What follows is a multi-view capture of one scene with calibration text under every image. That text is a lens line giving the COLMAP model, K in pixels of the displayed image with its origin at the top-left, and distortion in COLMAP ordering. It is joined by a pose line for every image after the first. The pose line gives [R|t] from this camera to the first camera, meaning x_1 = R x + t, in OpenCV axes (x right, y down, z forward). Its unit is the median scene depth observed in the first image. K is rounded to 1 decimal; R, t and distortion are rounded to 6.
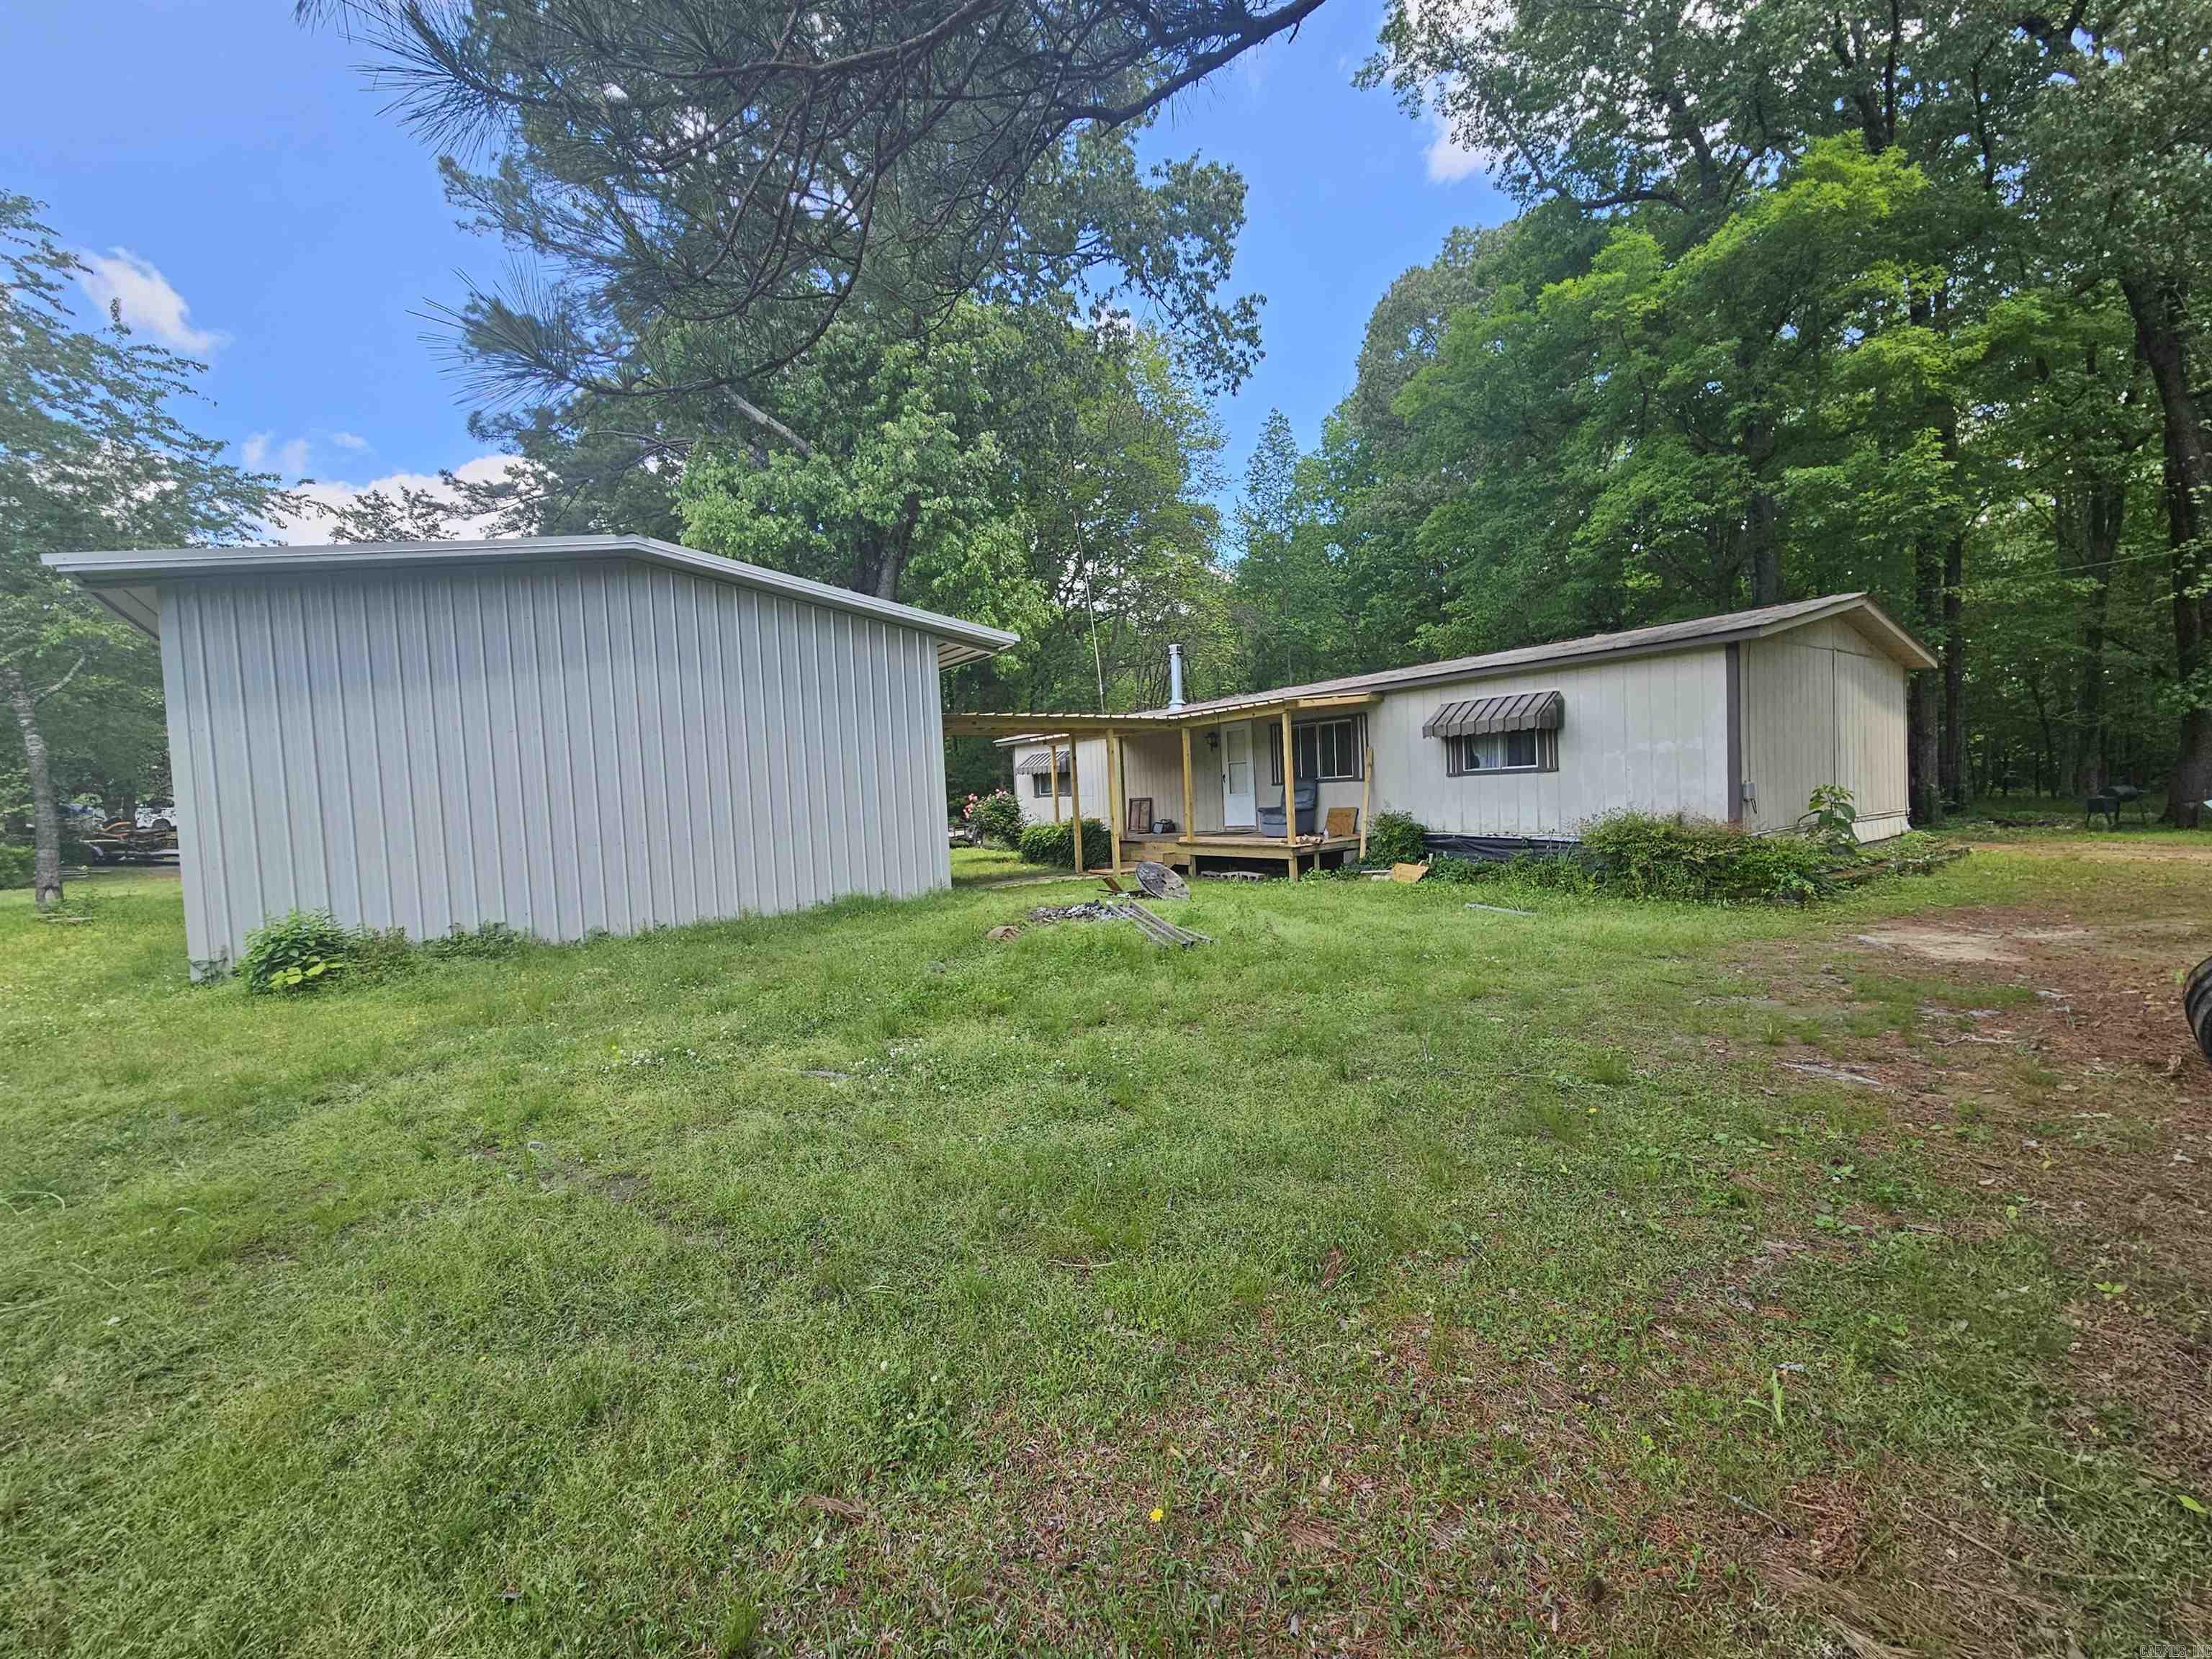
lens RADIAL K [[921.0, 0, 1102.1], [0, 921.0, 827.0], [0, 0, 1]] dist [-0.001810, 0.002483]
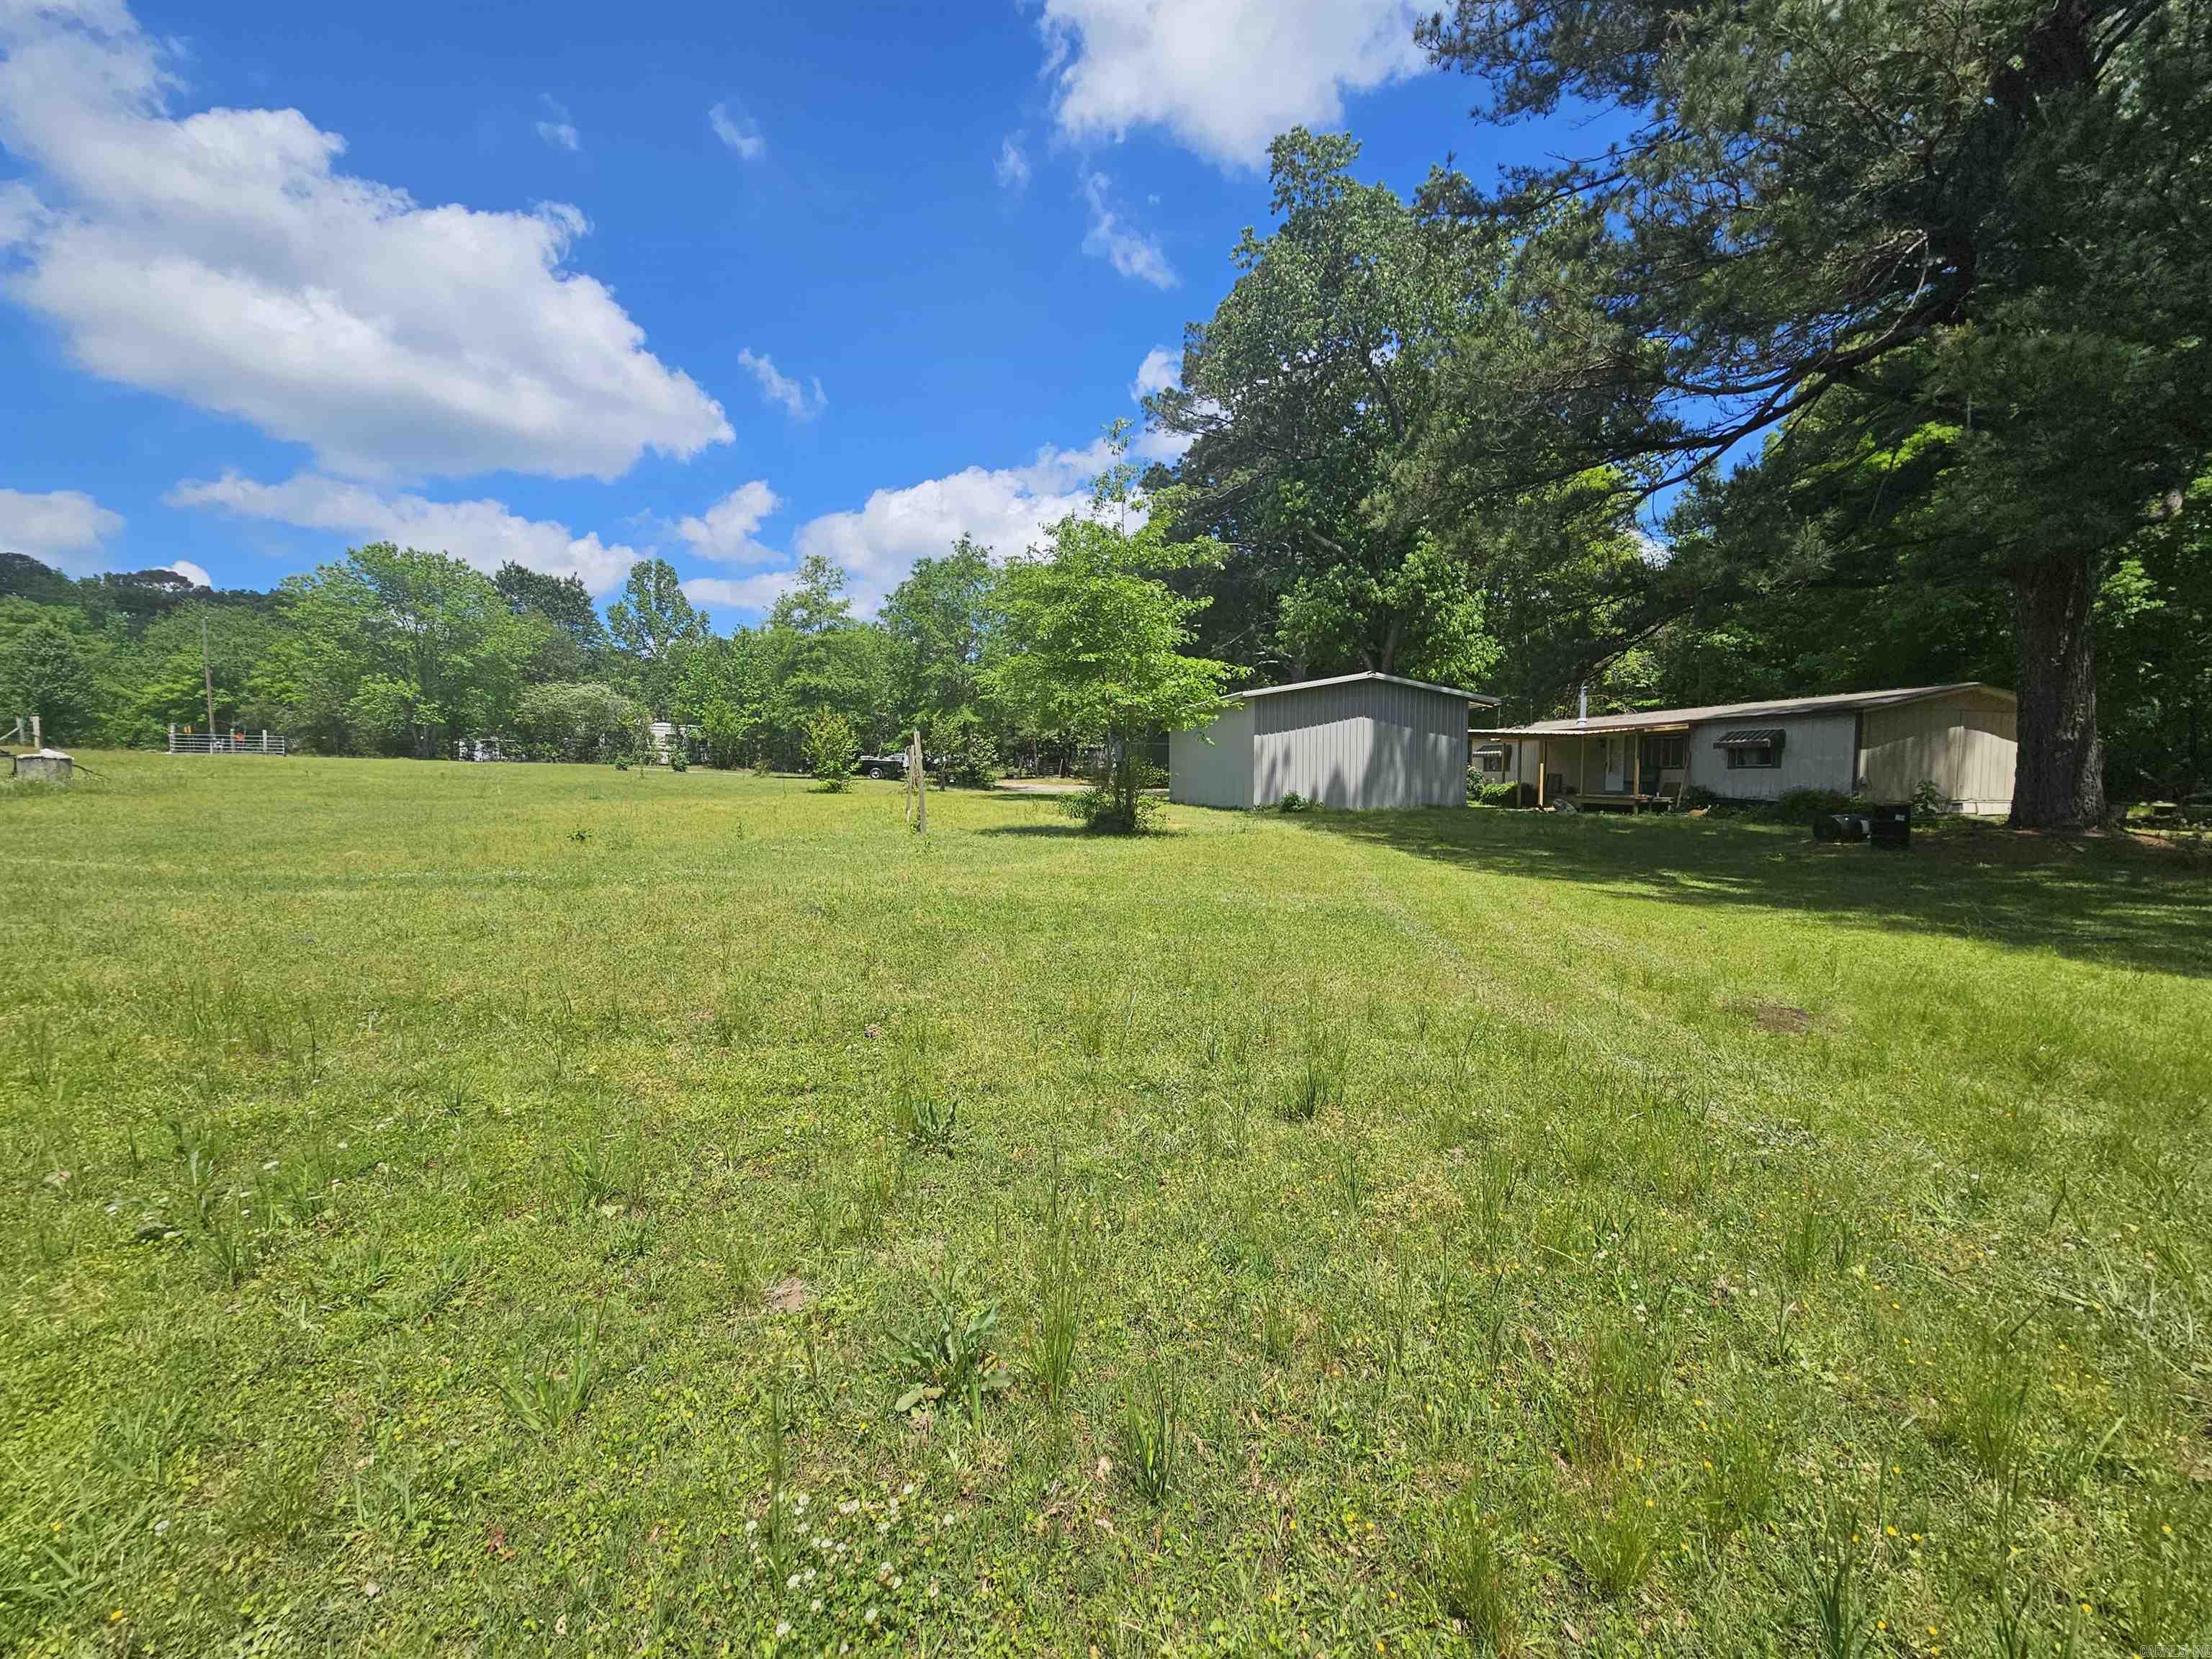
lens RADIAL K [[921.0, 0, 1102.1], [0, 921.0, 827.0], [0, 0, 1]] dist [-0.001810, 0.002483]
pose [[0.920770, 0.077445, -0.382342, -0.092263], [-0.069399, 0.996981, 0.034812, 0.089132], [0.383884, -0.005520, 0.923365, -1.248156]]
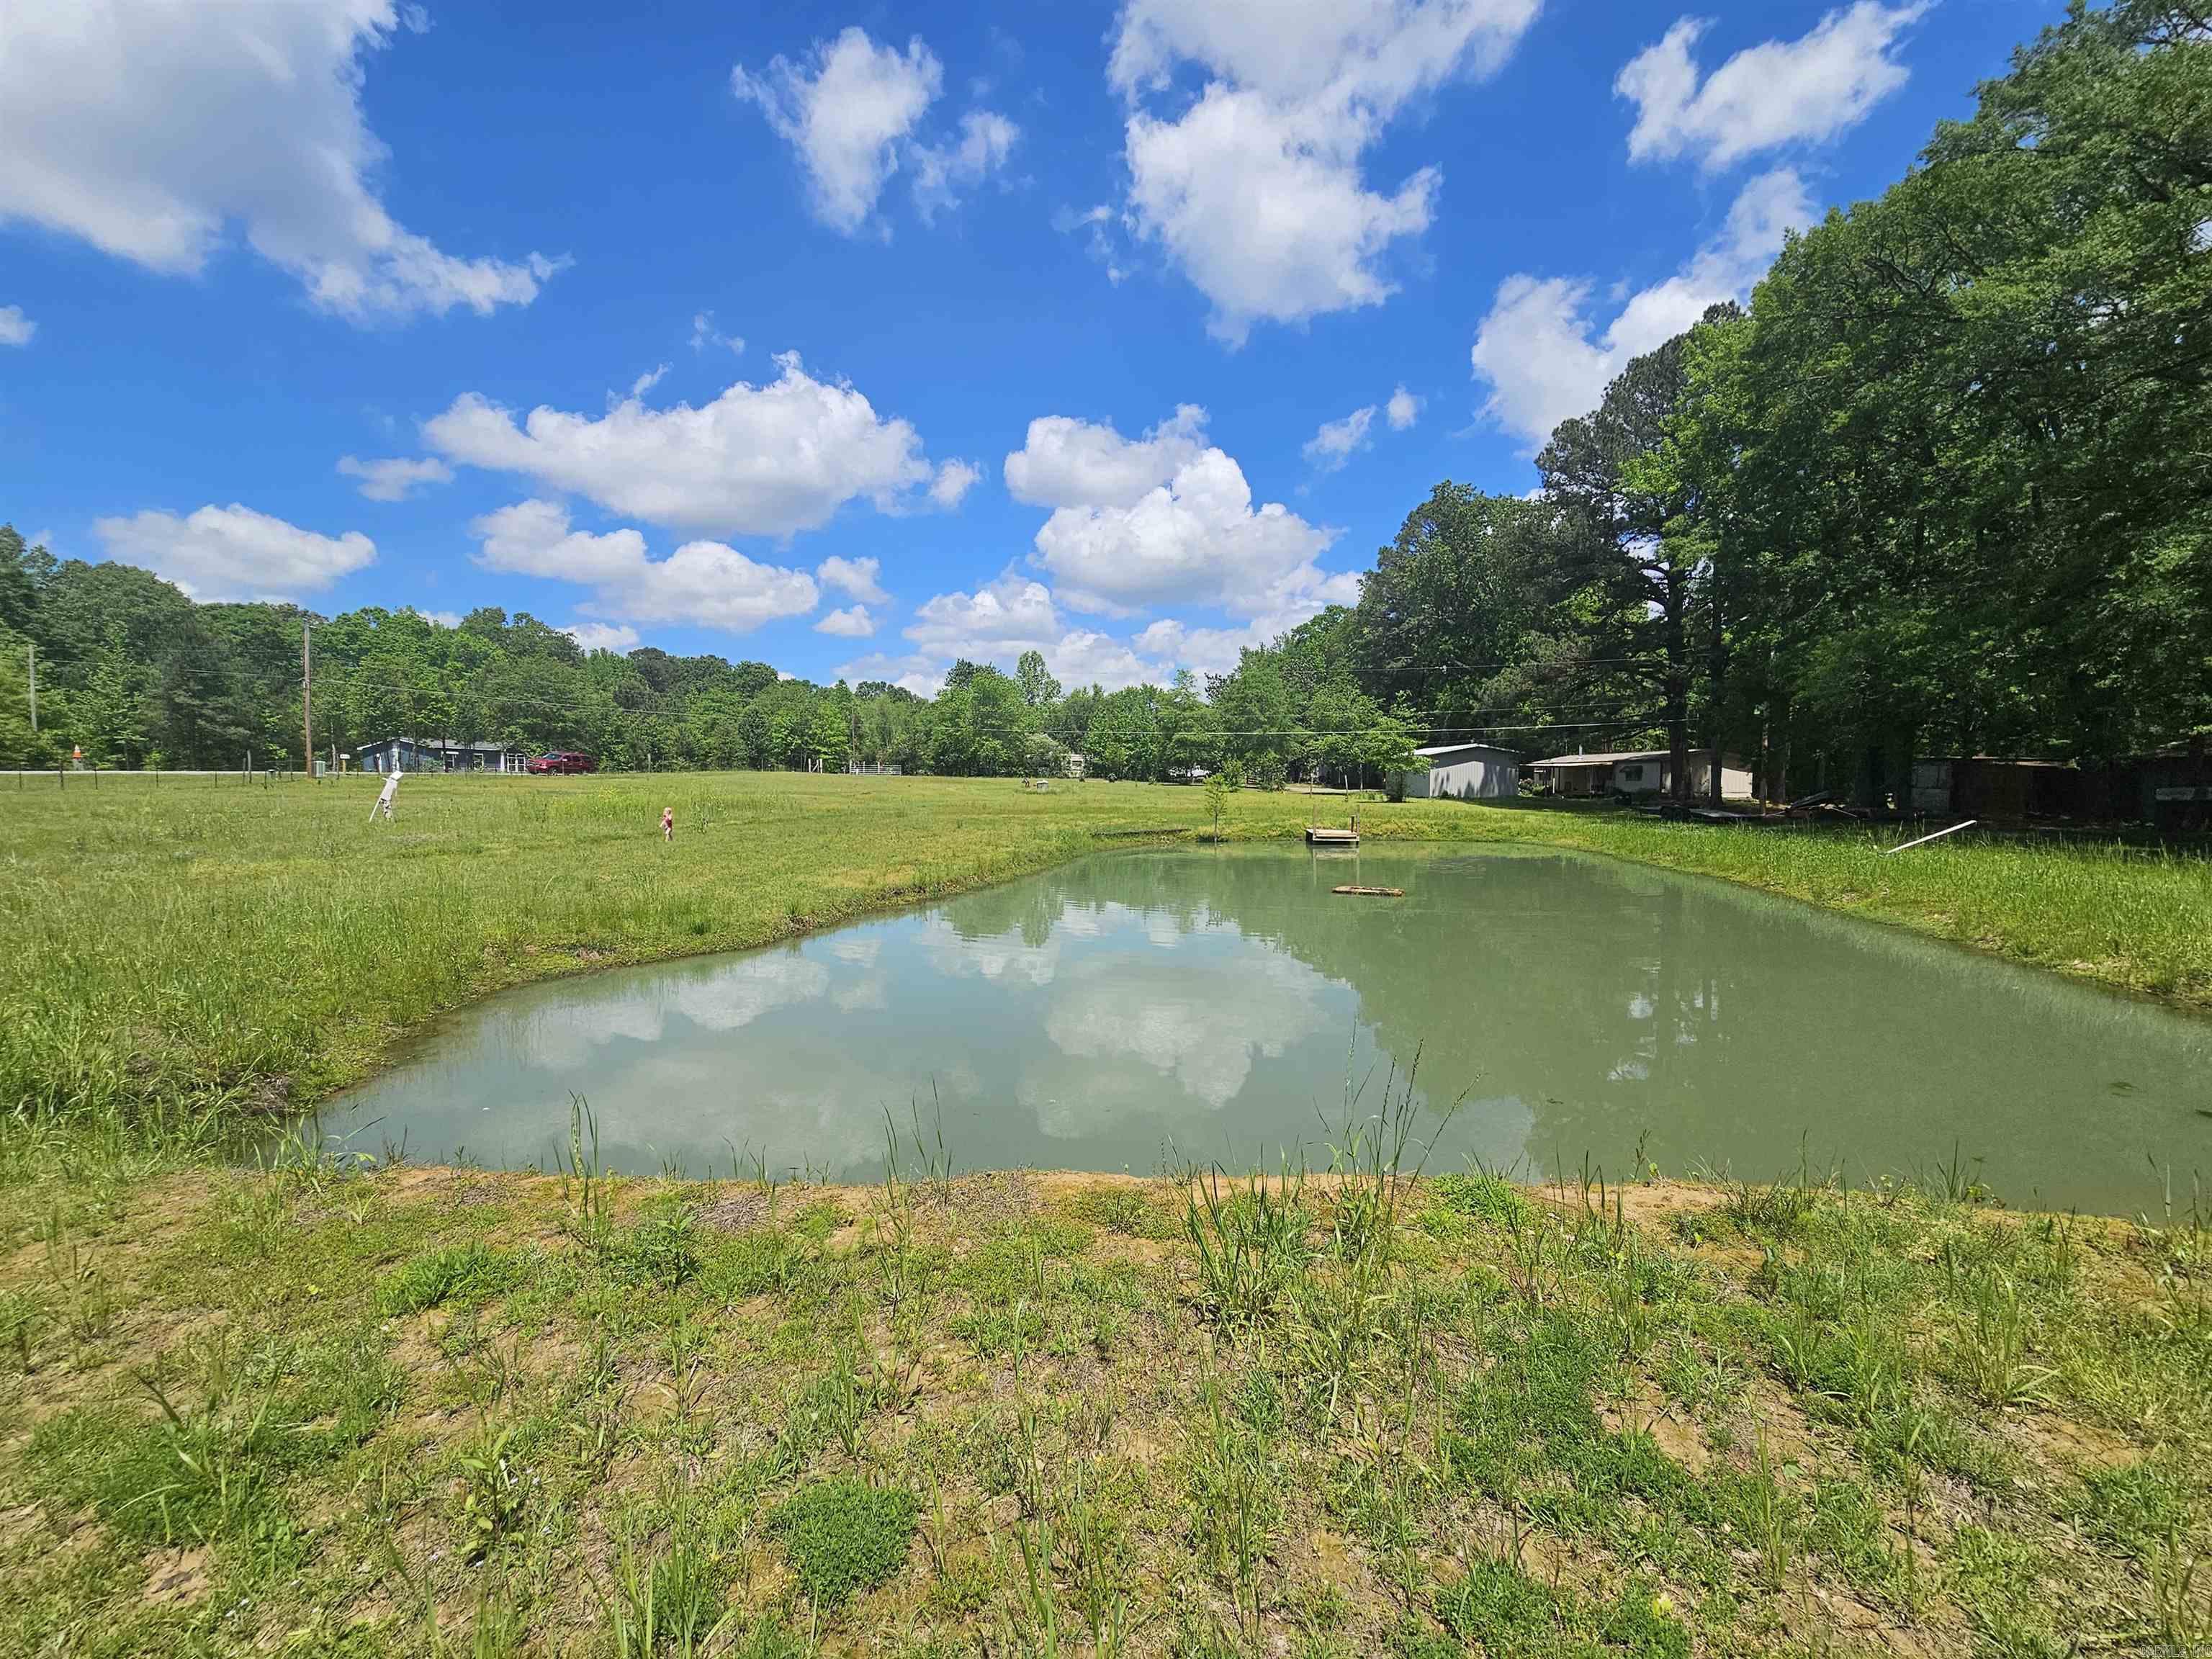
lens RADIAL K [[921.0, 0, 1102.1], [0, 921.0, 827.0], [0, 0, 1]] dist [-0.001810, 0.002483]
pose [[0.872055, 0.074371, -0.483724, 0.308036], [-0.062275, 0.997215, 0.041049, 0.166037], [0.485429, -0.005673, 0.874258, -4.604126]]
